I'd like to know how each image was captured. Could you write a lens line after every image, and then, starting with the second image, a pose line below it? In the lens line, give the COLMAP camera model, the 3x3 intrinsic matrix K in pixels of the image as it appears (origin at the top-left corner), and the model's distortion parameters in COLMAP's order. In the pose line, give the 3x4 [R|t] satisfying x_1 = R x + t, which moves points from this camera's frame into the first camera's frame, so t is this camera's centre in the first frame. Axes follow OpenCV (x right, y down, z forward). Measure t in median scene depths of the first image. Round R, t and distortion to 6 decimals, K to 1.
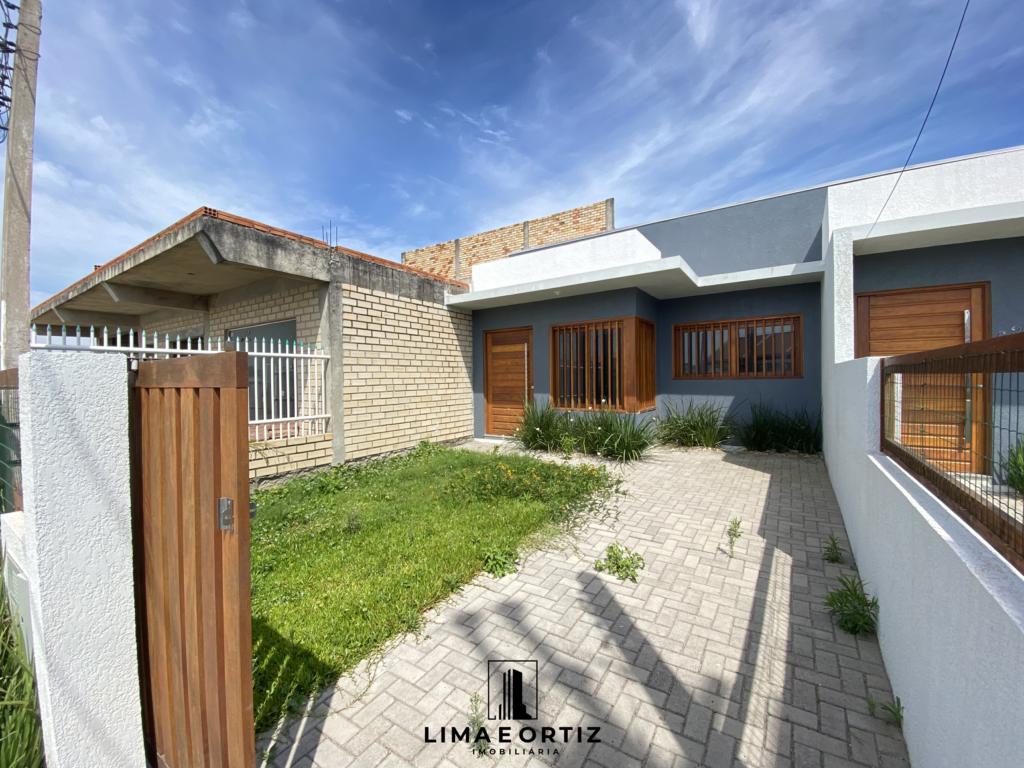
lens RADIAL K [[412.5, 0, 504.8], [0, 412.5, 384.9], [0, 0, 1]] dist [0.005536, -0.012984]
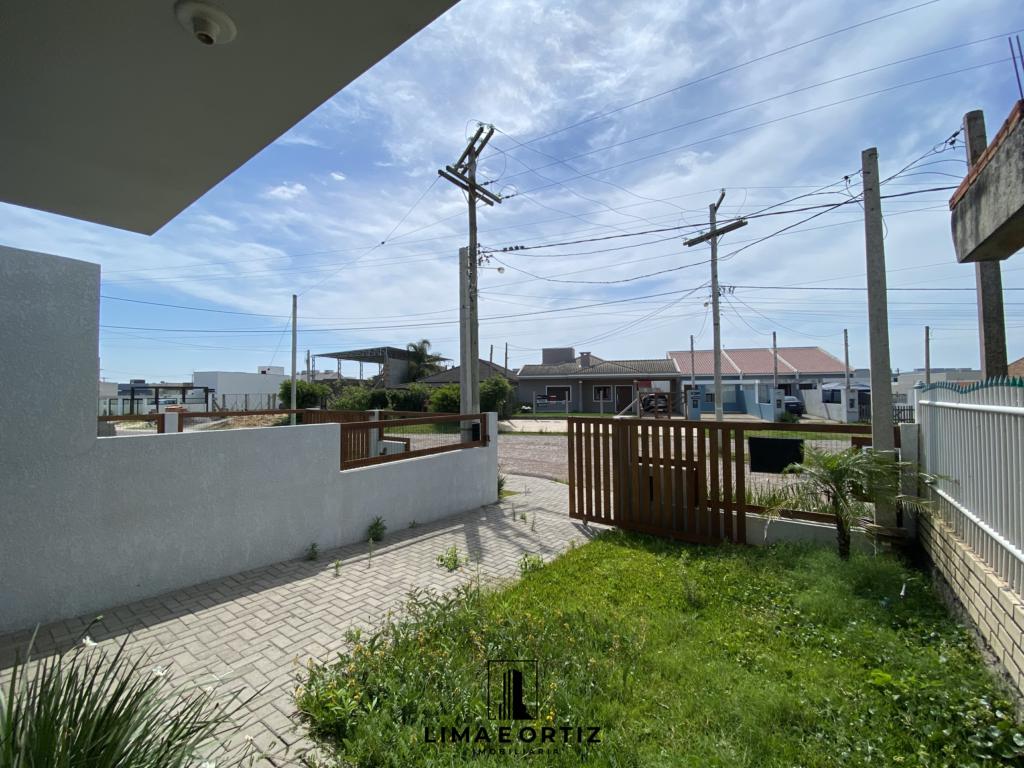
lens RADIAL K [[412.5, 0, 508.3], [0, 412.5, 388.1], [0, 0, 1]] dist [0.005536, -0.012984]
pose [[-0.999680, 0.020423, 0.014943, 0.021646], [0.020348, 0.999780, -0.005142, -0.090222], [-0.015045, -0.004837, -0.999875, 1.268896]]
